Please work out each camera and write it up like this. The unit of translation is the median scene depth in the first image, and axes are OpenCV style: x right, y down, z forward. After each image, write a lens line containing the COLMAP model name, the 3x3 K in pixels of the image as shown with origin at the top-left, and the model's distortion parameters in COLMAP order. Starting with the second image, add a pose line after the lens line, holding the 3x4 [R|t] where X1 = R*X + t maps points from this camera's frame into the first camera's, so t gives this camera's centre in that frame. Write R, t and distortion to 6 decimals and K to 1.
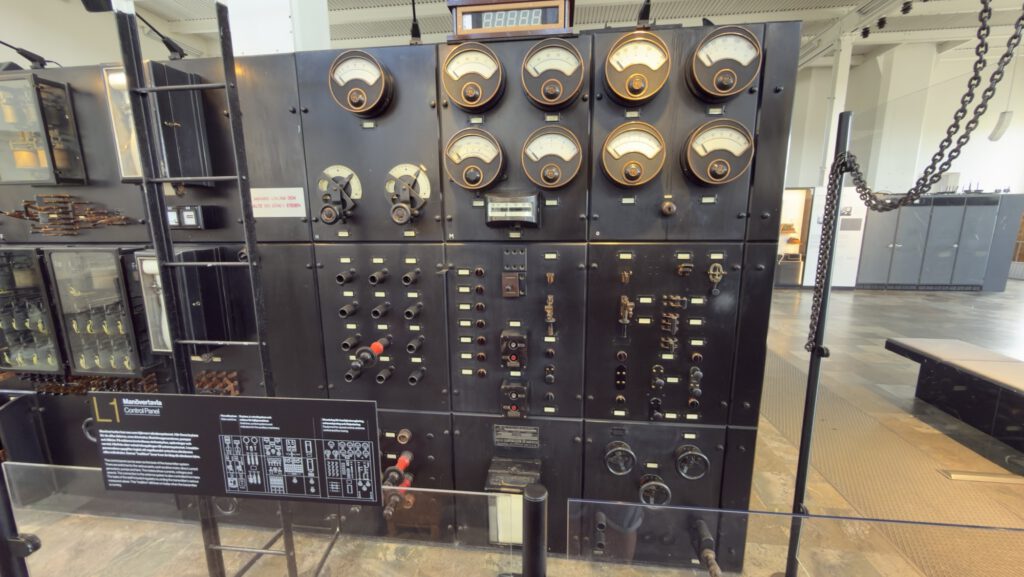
lens RADIAL K [[406.9, 0, 513.3], [0, 406.9, 285.0], [0, 0, 1]] dist [-0.010101, -0.000448]
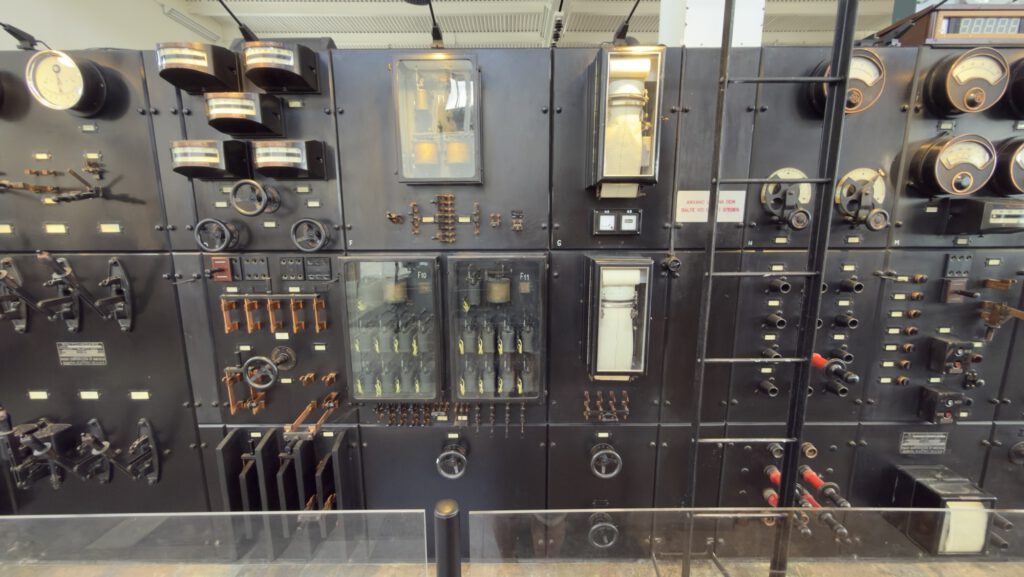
lens RADIAL K [[403.3, 0, 512.0], [0, 403.3, 288.5], [0, 0, 1]] dist [-0.002482, -0.000055]
pose [[0.993760, -0.013576, 0.110708, -1.152835], [0.014639, 0.999854, -0.008799, -0.013856], [-0.110572, 0.010365, 0.993814, 0.132418]]
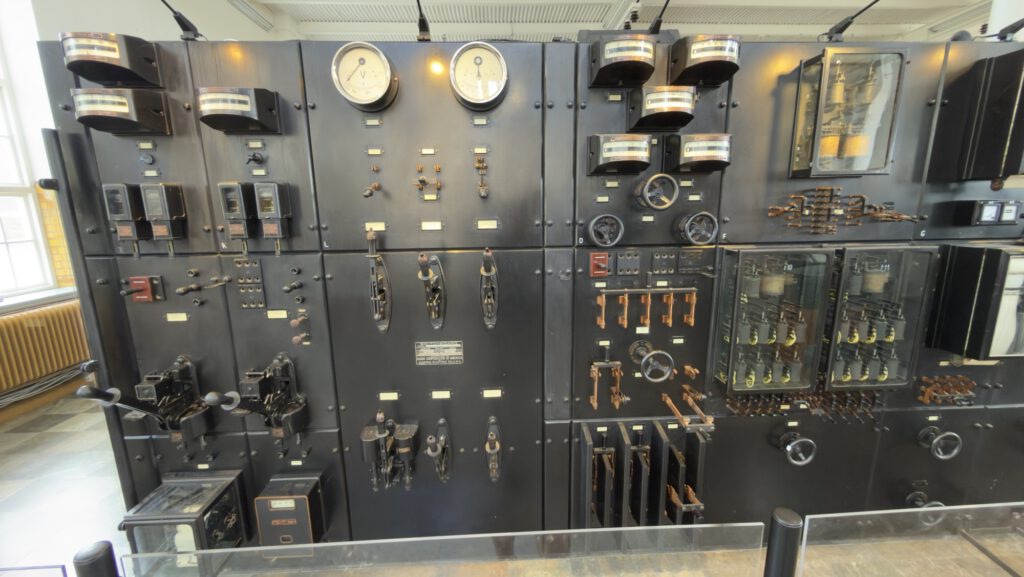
lens RADIAL K [[408.0, 0, 511.0], [0, 408.0, 295.6], [0, 0, 1]] dist [-0.000150, -0.000398]
pose [[0.988448, -0.034999, 0.147467, -1.226289], [0.033551, 0.999361, 0.012299, -0.014609], [-0.147803, -0.007210, 0.988991, 0.140225]]
